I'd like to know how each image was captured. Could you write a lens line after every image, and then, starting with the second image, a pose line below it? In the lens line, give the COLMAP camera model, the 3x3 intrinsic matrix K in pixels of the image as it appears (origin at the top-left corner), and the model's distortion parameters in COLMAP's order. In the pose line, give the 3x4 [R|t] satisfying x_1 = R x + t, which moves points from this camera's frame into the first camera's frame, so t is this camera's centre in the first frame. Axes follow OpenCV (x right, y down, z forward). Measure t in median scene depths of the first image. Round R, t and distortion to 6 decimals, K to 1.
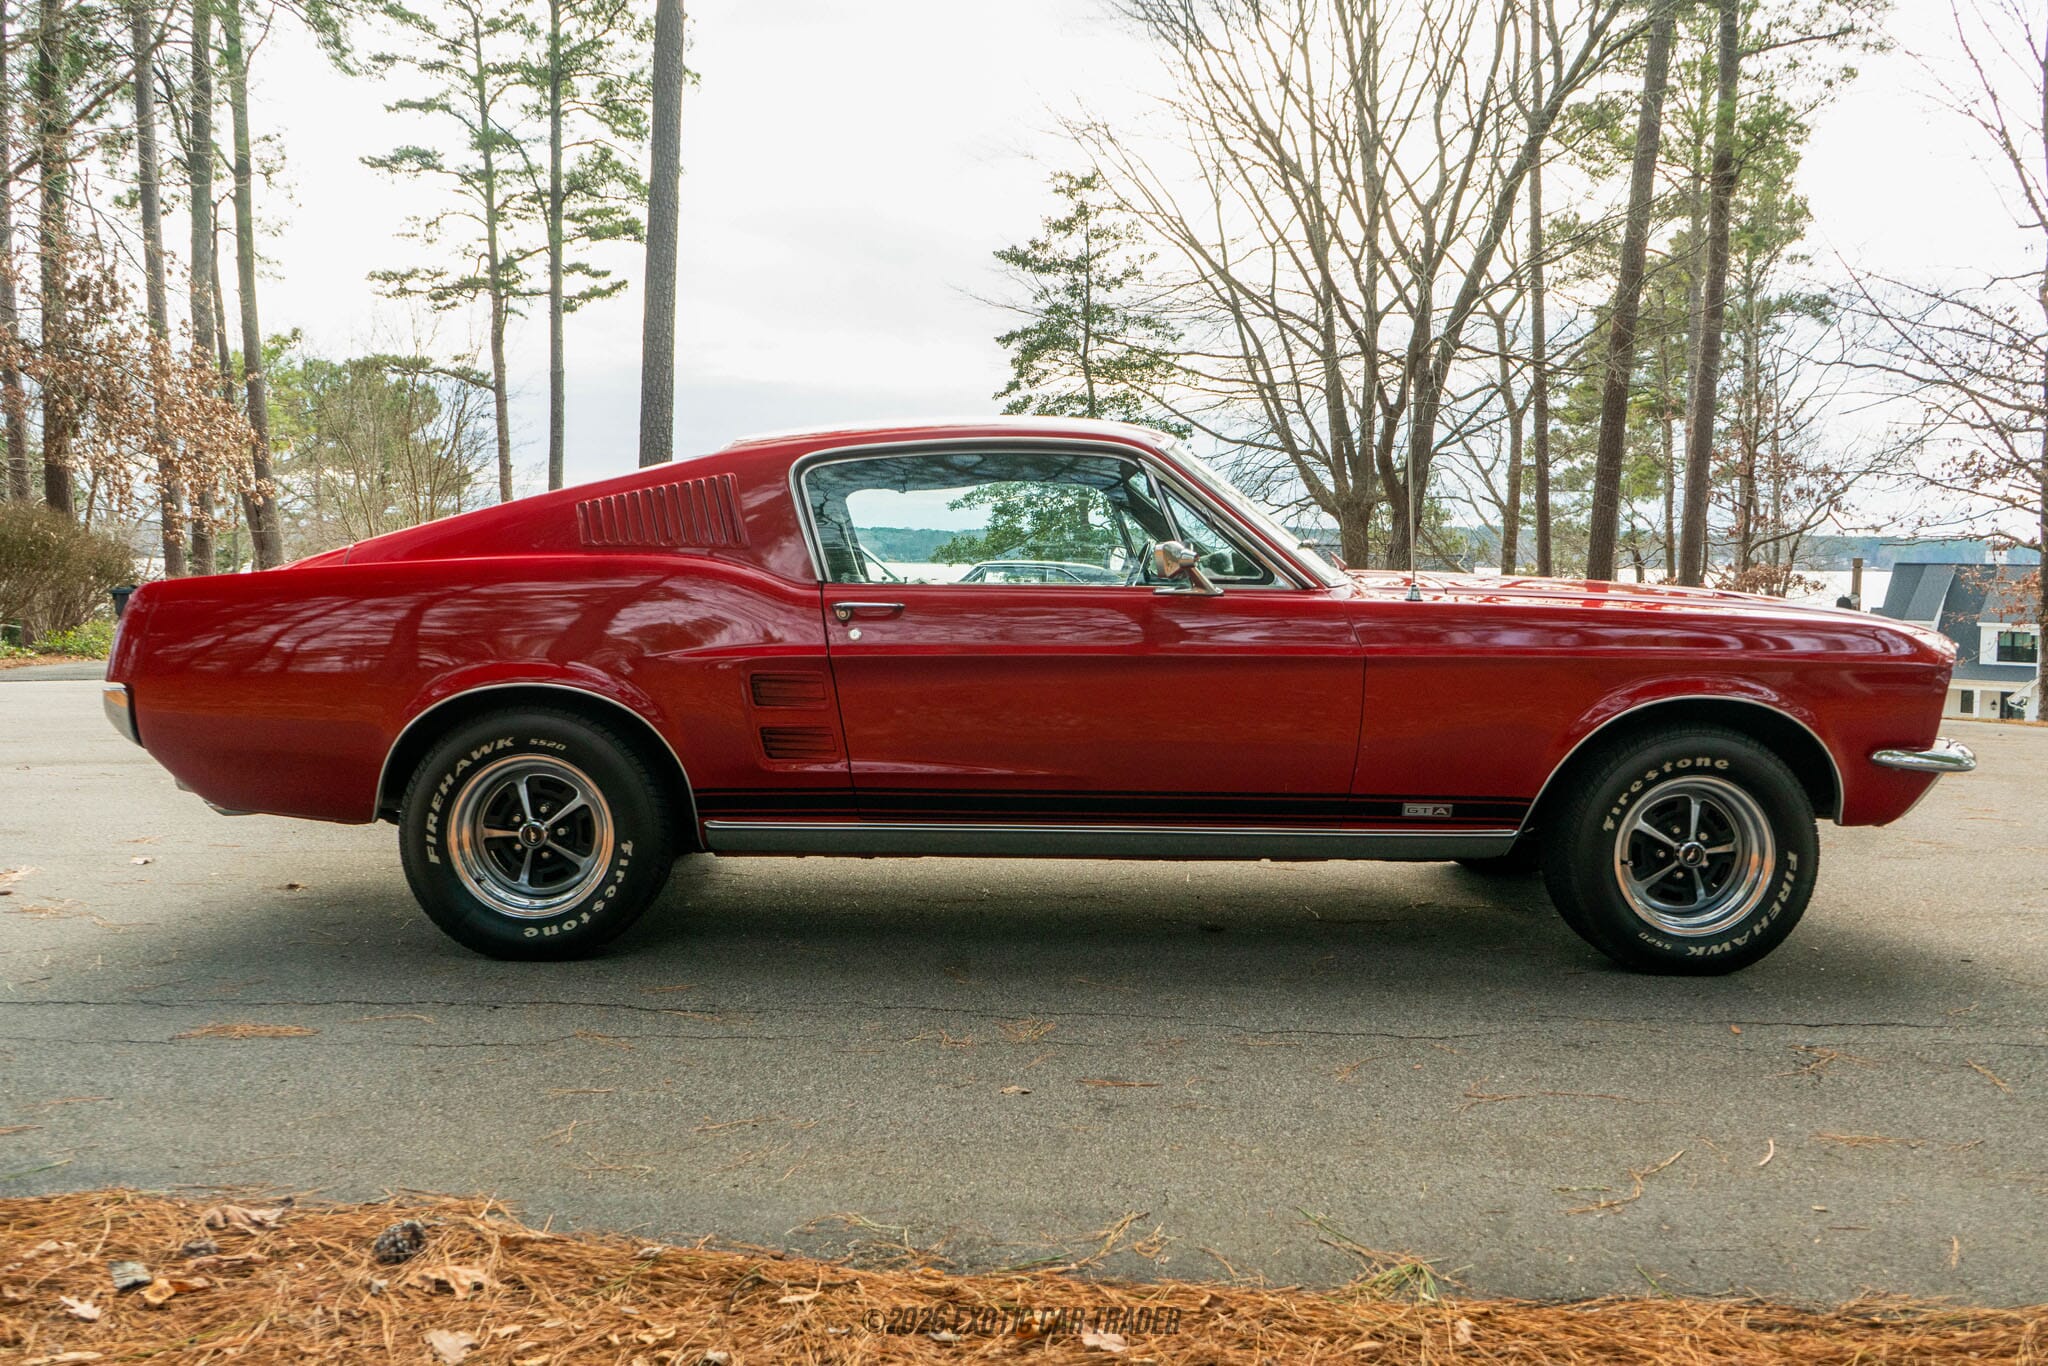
lens RADIAL K [[1705.9, 0, 1012.9], [0, 1705.9, 664.4], [0, 0, 1]] dist [-0.015485, 0.000725]
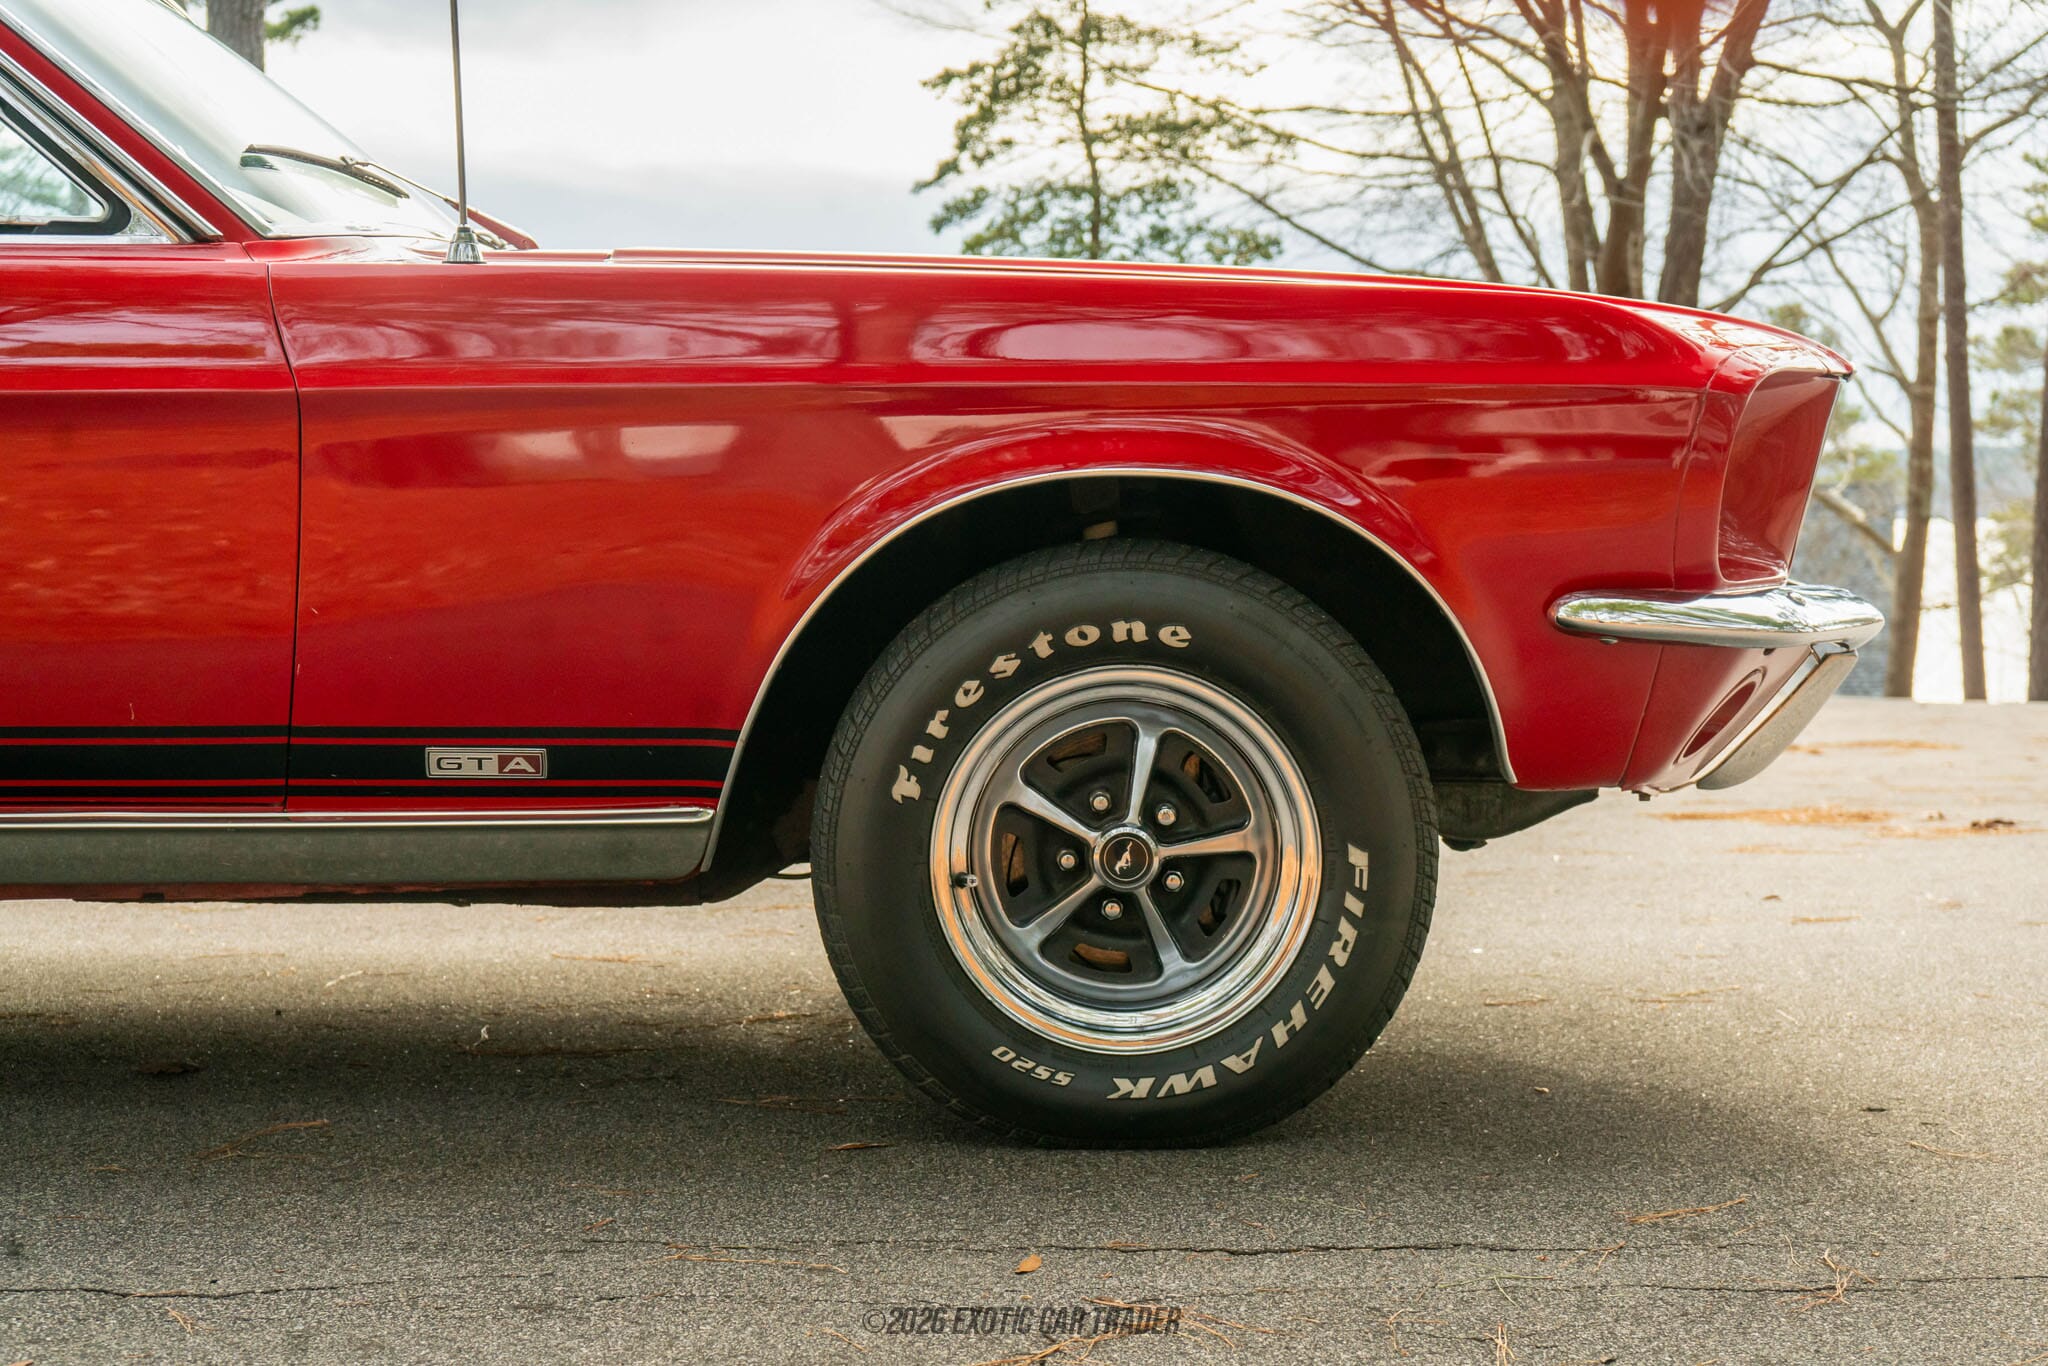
lens RADIAL K [[3063.6, 0, 1026.1], [0, 3063.6, 684.4], [0, 0, 1]] dist [0.086415, 0.000000]
pose [[0.999764, -0.020634, -0.006828, 0.364691], [0.020615, 0.999784, -0.002759, 0.068003], [0.006884, 0.002618, 0.999973, 0.238559]]
